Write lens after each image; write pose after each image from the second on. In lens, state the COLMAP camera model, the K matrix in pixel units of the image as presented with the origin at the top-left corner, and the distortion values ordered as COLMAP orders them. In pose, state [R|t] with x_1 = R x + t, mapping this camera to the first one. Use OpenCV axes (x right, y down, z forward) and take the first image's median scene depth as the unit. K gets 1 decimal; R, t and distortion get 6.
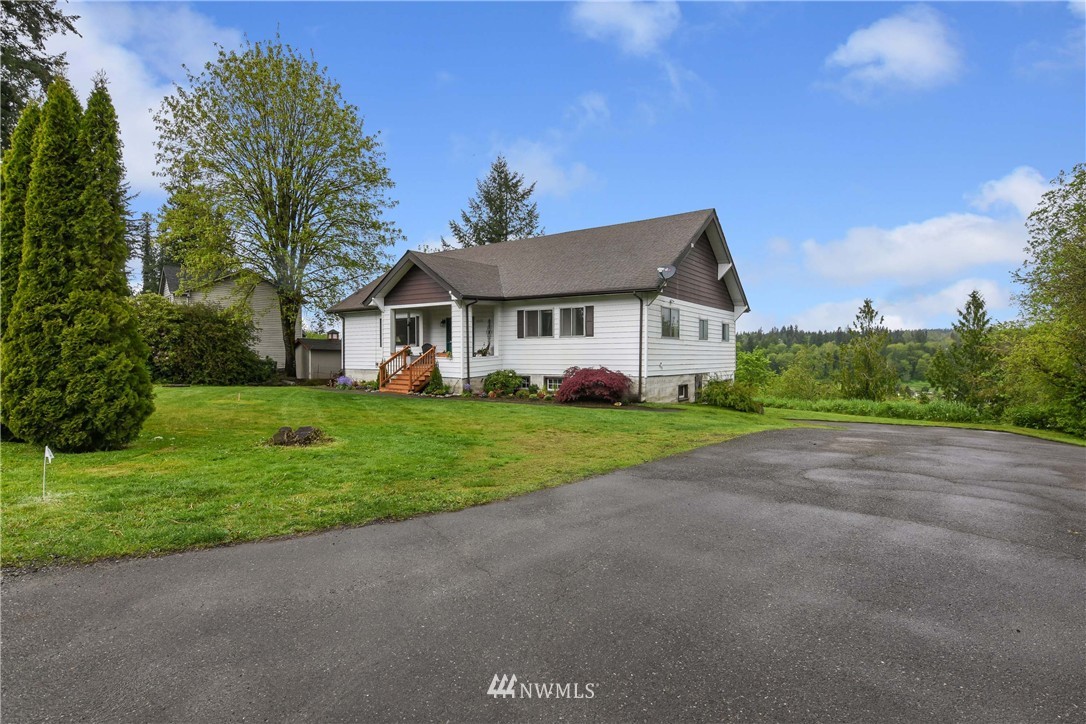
lens RADIAL K [[533.5, 0, 551.5], [0, 533.5, 362.8], [0, 0, 1]] dist [0.011549, -0.000005]
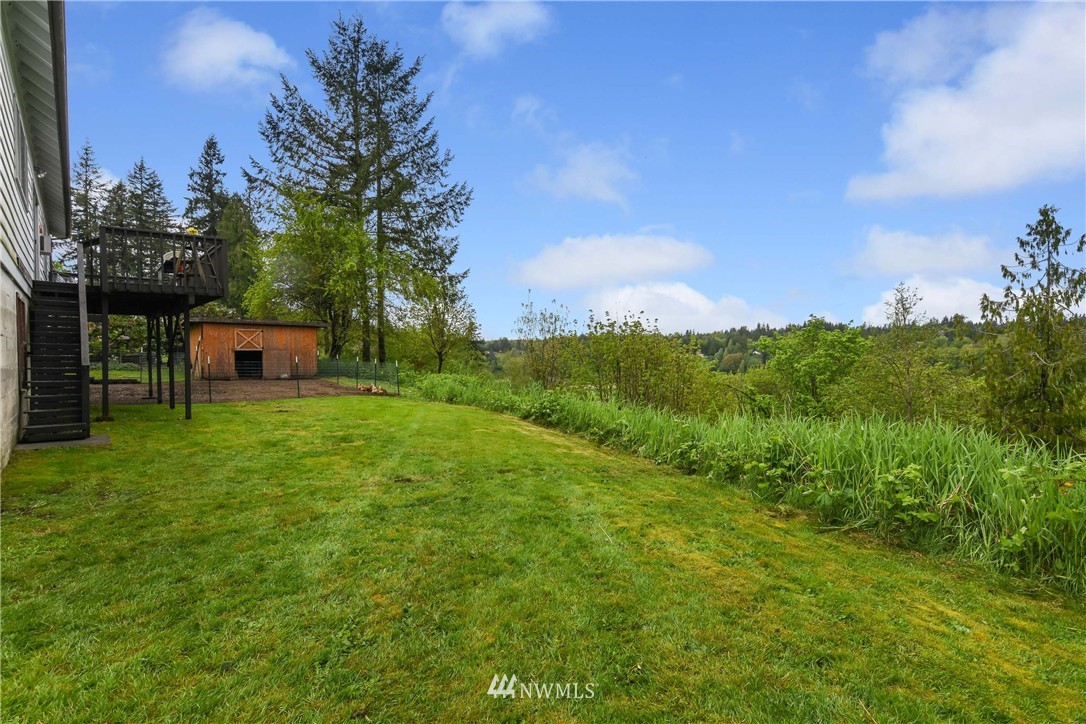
lens RADIAL K [[533.5, 0, 543.5], [0, 533.5, 360.2], [0, 0, 1]] dist [0.011549, -0.000005]
pose [[0.972274, -0.001735, -0.233838, 0.259097], [0.001590, 0.999998, -0.000808, 0.025486], [0.233839, 0.000414, 0.972275, 0.413693]]
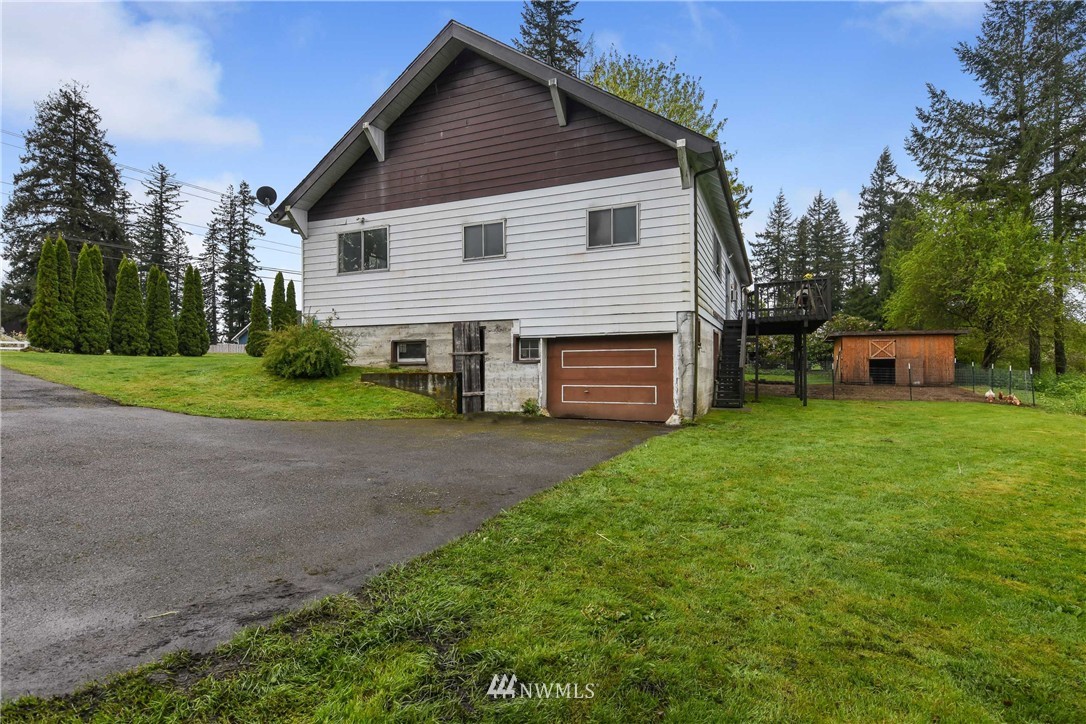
lens RADIAL K [[533.5, 0, 544.7], [0, 533.5, 362.6], [0, 0, 1]] dist [0.011549, -0.000005]
pose [[0.211957, -0.012491, -0.977199, 0.334887], [-0.004300, 0.999897, -0.013714, 0.028088], [0.977270, 0.007109, 0.211881, 0.379804]]
